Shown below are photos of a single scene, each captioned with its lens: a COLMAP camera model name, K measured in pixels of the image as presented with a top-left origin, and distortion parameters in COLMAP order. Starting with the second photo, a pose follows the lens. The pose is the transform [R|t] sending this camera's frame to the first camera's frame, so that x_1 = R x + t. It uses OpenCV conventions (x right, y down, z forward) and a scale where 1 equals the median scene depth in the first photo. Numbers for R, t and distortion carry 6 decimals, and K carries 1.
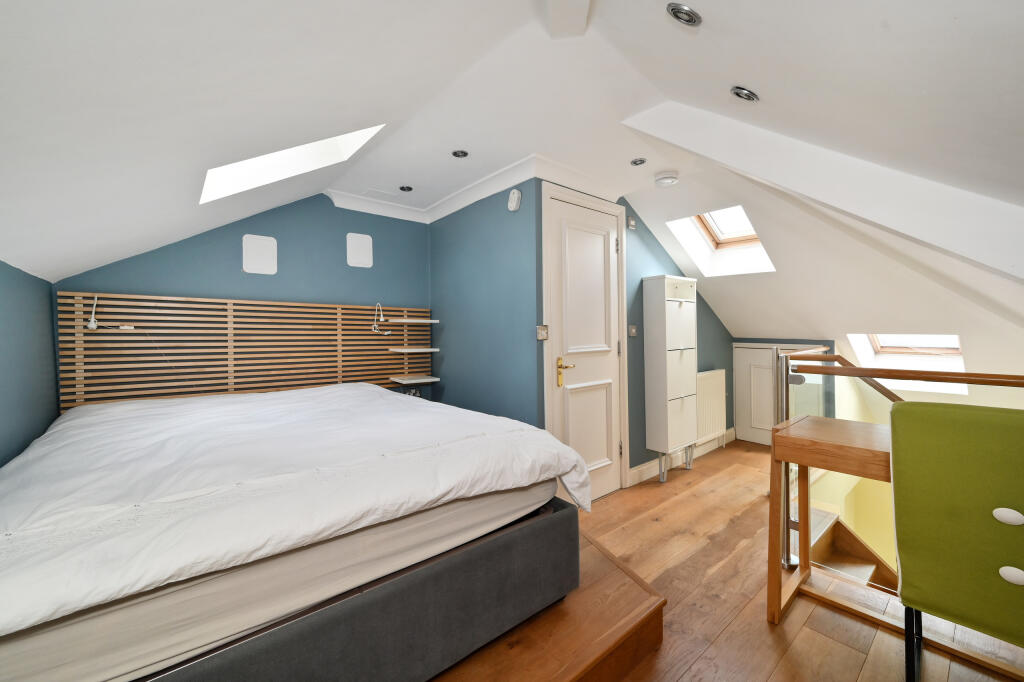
lens RADIAL K [[401.1, 0, 510.6], [0, 401.1, 334.9], [0, 0, 1]] dist [-0.001795, -0.000546]
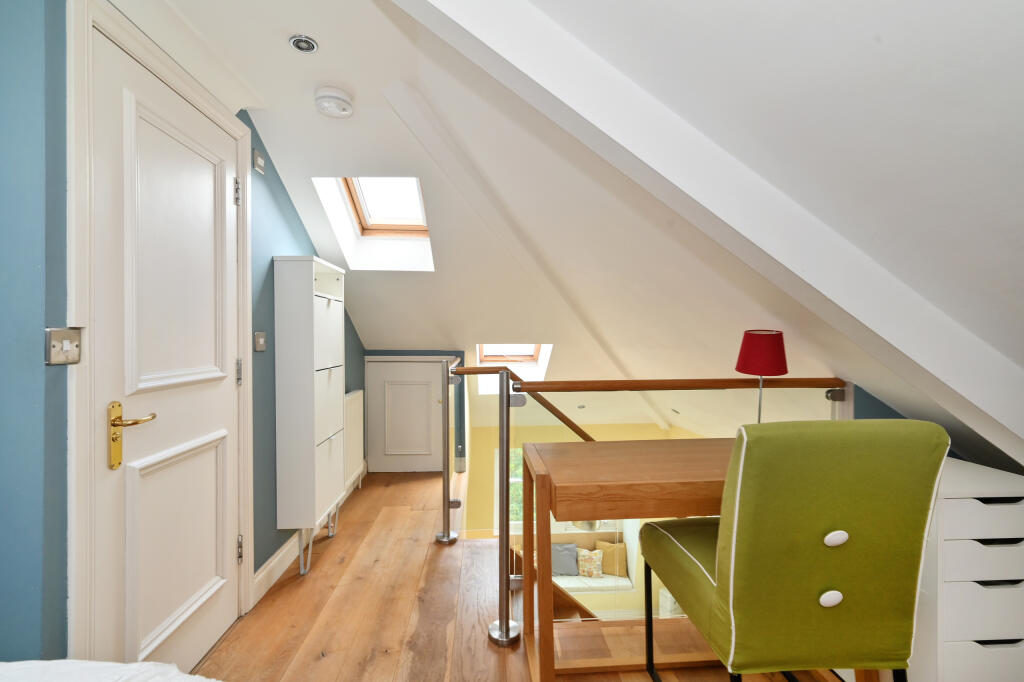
lens RADIAL K [[448.9, 0, 511.2], [0, 448.9, 335.1], [0, 0, 1]] dist [0.003897, 0.000508]
pose [[0.592983, 0.010210, 0.805150, -0.014609], [0.011141, 0.999720, -0.020883, -0.001023], [-0.805138, 0.021353, 0.592703, 0.307419]]
